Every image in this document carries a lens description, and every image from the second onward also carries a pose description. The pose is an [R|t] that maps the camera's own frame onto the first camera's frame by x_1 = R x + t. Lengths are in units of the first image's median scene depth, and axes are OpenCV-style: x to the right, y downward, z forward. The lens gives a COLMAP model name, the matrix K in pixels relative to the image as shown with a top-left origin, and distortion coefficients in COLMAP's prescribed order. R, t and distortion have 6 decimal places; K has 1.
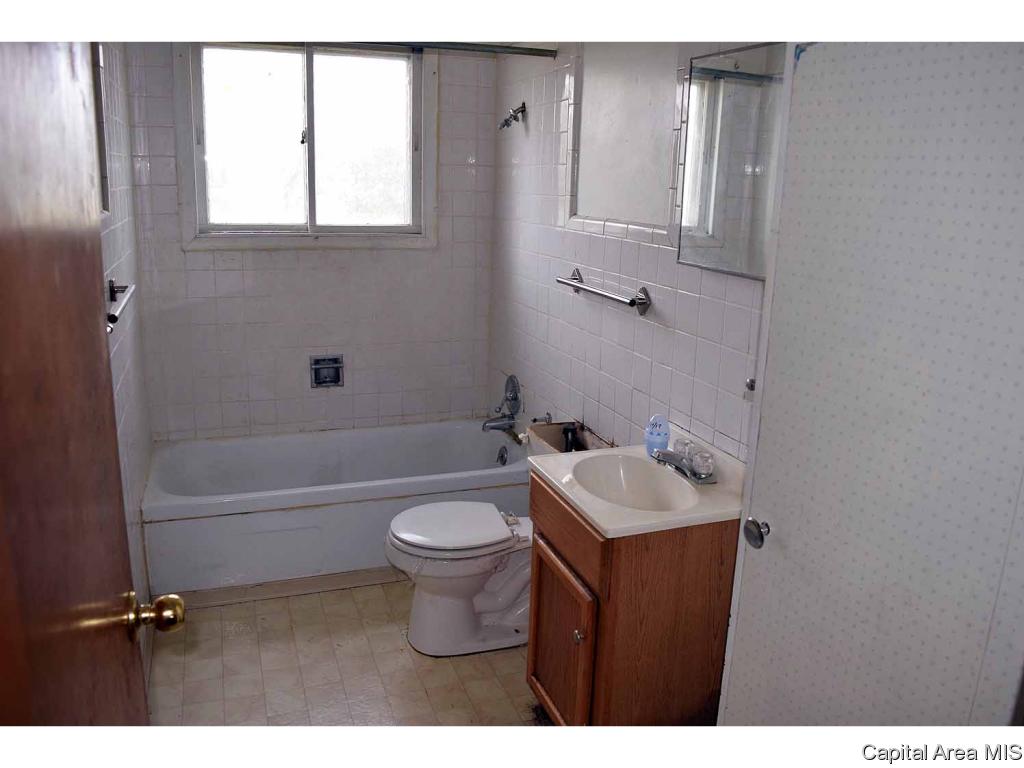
lens RADIAL K [[808.5, 0, 507.1], [0, 808.5, 384.4], [0, 0, 1]] dist [-0.090201, 0.015751]
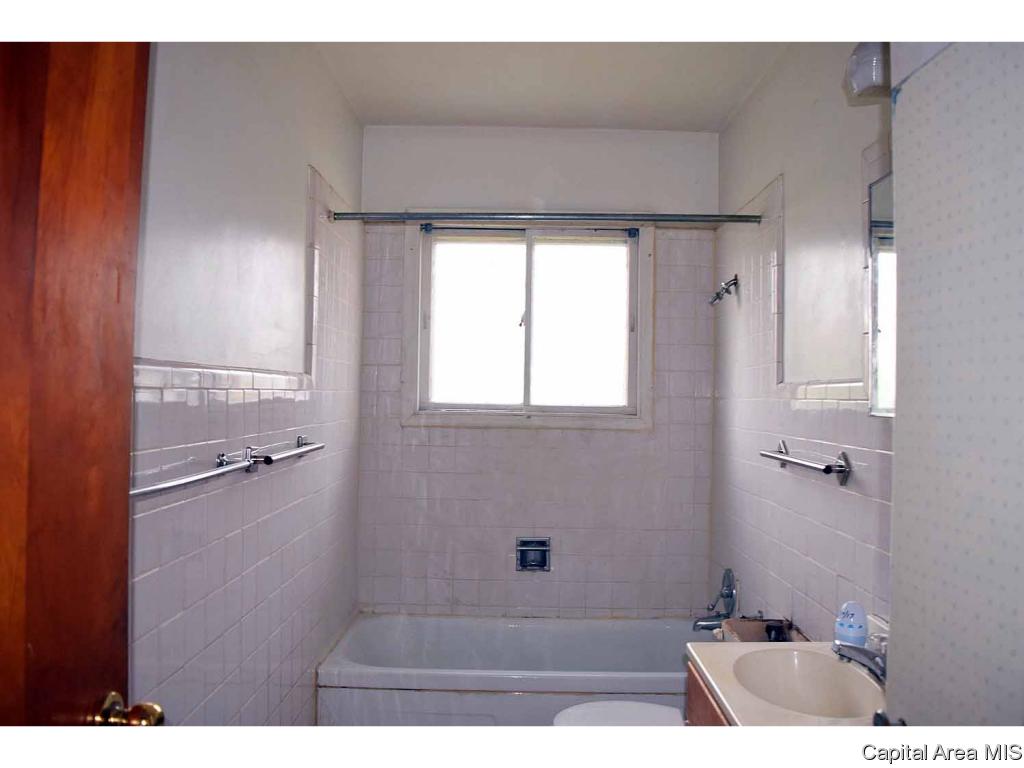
lens RADIAL K [[808.5, 0, 509.8], [0, 808.5, 382.8], [0, 0, 1]] dist [-0.090201, 0.015751]
pose [[0.934118, -0.019855, -0.356411, 0.106466], [-0.077083, 0.963676, -0.255710, 0.037992], [0.348542, 0.266337, 0.898656, 0.078078]]
